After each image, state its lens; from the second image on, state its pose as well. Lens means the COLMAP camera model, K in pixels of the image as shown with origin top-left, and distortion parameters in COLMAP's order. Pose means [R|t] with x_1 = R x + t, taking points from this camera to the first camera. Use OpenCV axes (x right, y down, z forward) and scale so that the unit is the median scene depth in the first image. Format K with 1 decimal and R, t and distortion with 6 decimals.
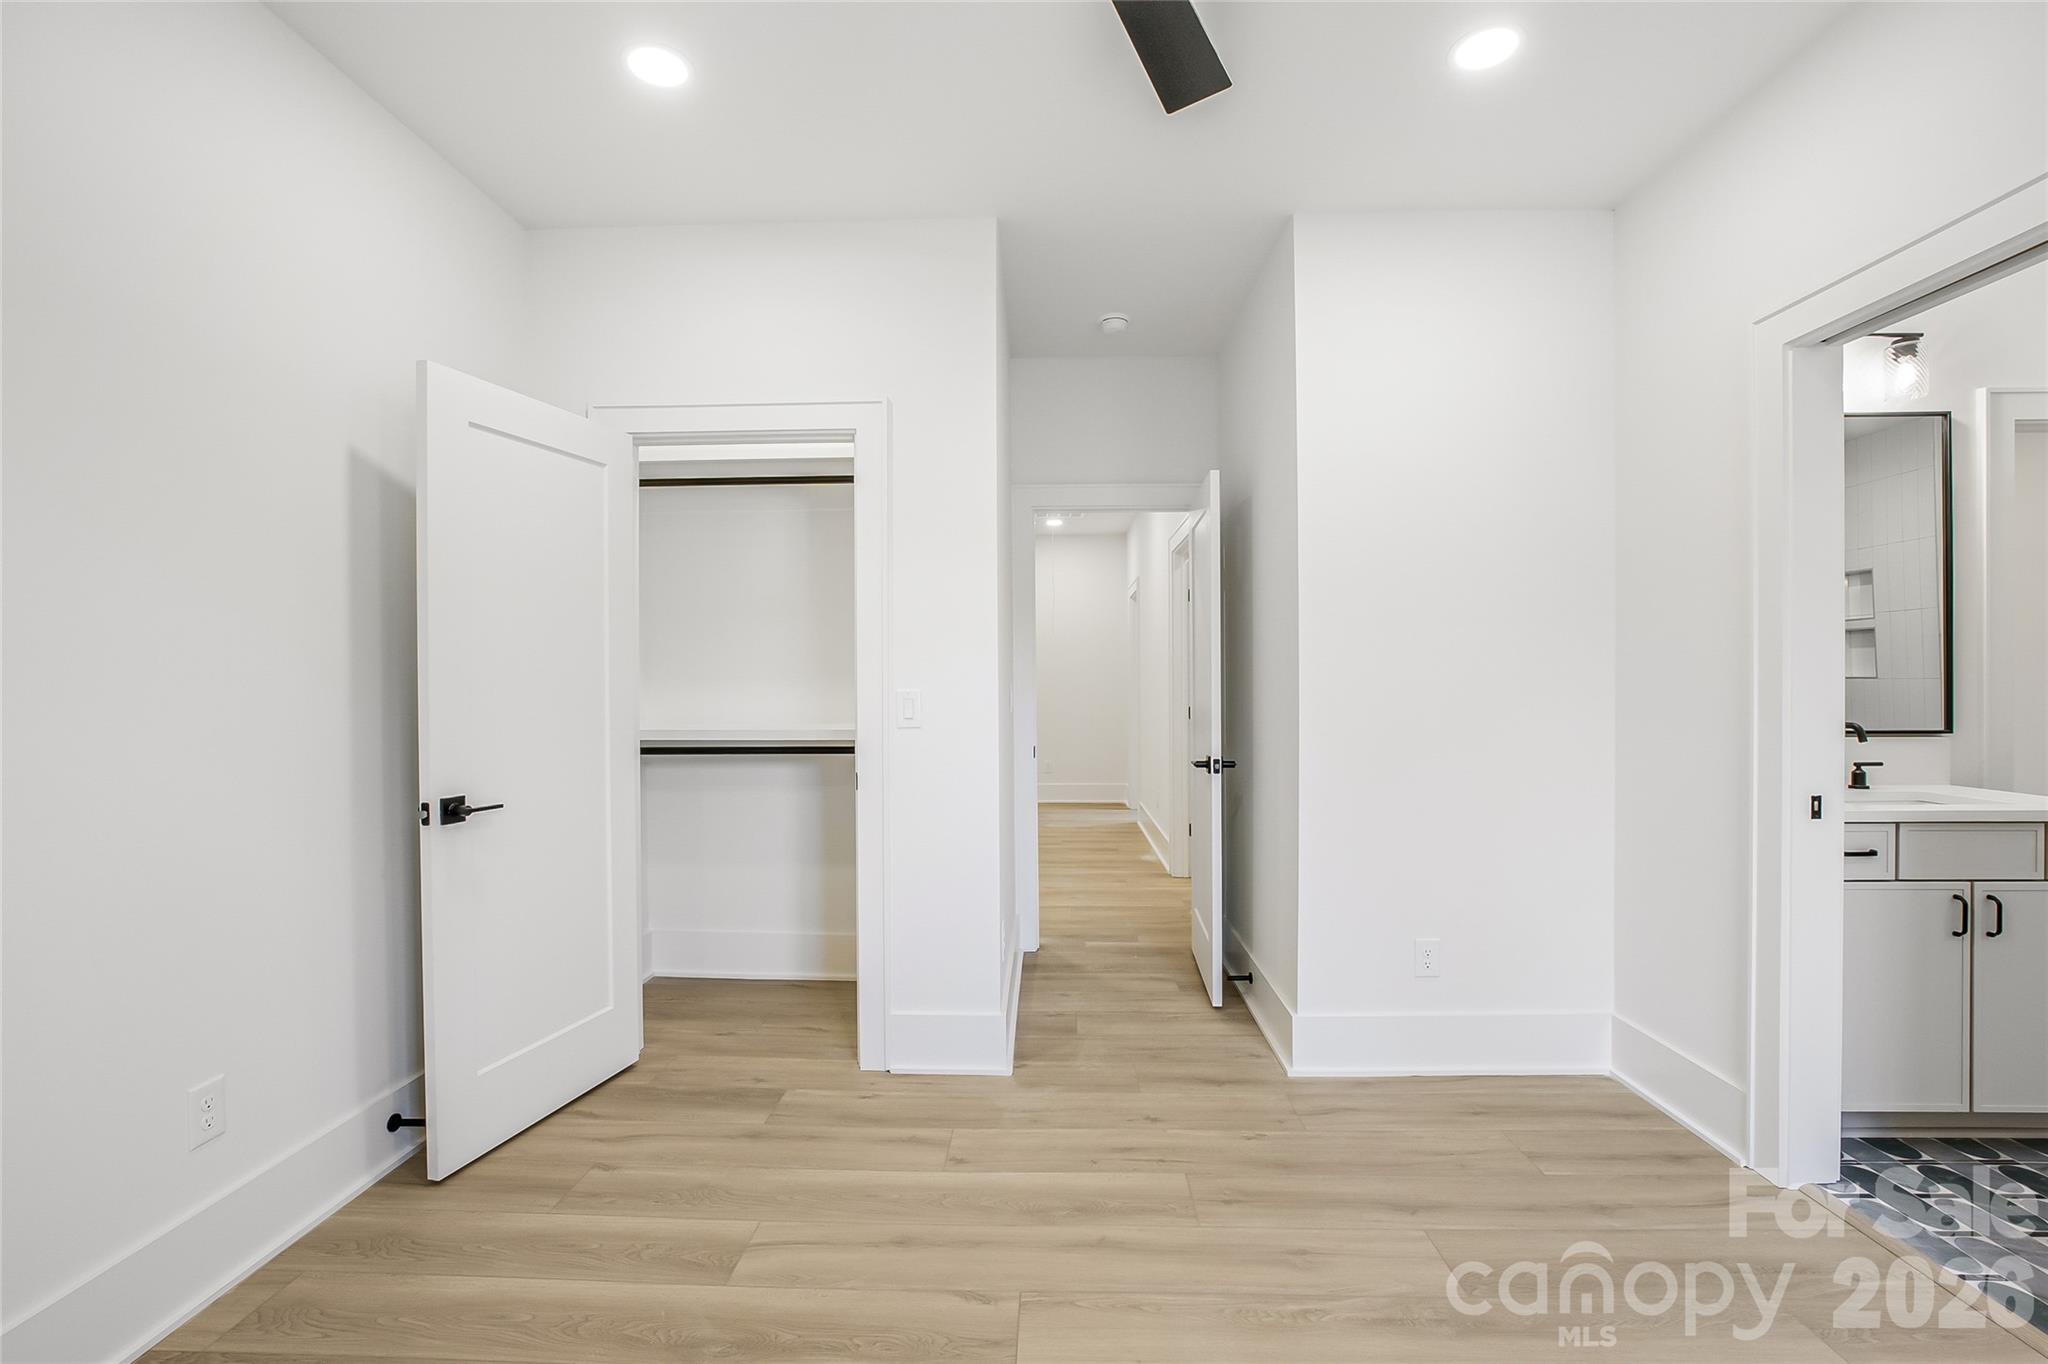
lens RADIAL K [[916.7, 0, 1019.1], [0, 916.7, 686.7], [0, 0, 1]] dist [-0.025627, 0.005262]
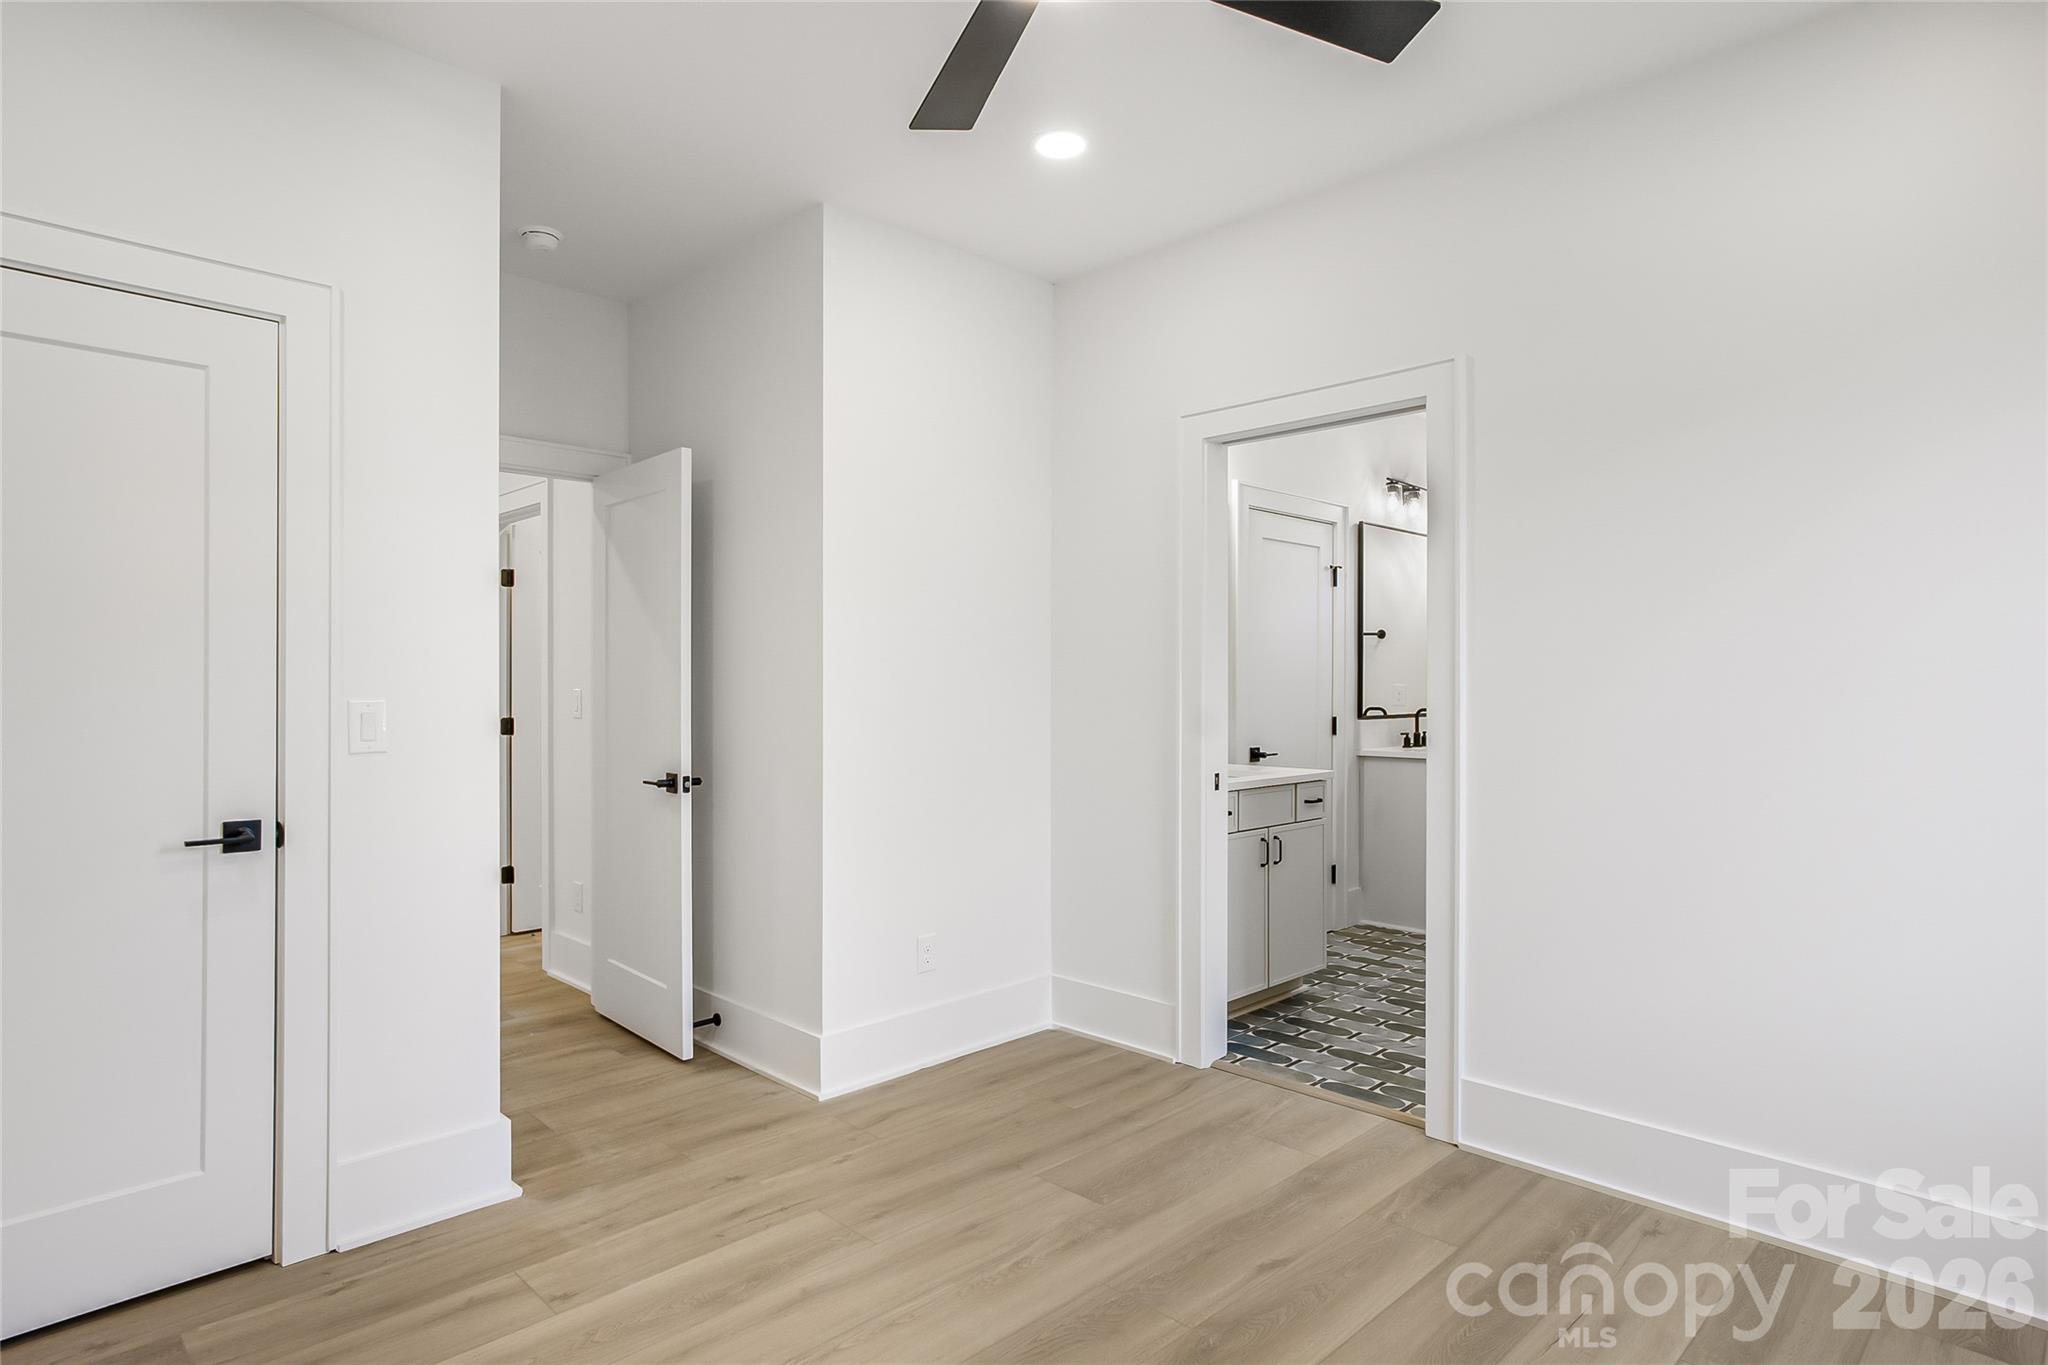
lens RADIAL K [[1117.5, 0, 1021.9], [0, 1117.5, 677.1], [0, 0, 1]] dist [-0.009132, 0.006793]
pose [[0.688357, 0.008939, 0.725317, -0.477596], [0.000869, 0.999913, -0.013147, -0.001642], [-0.725371, 0.009680, 0.688290, 0.042179]]
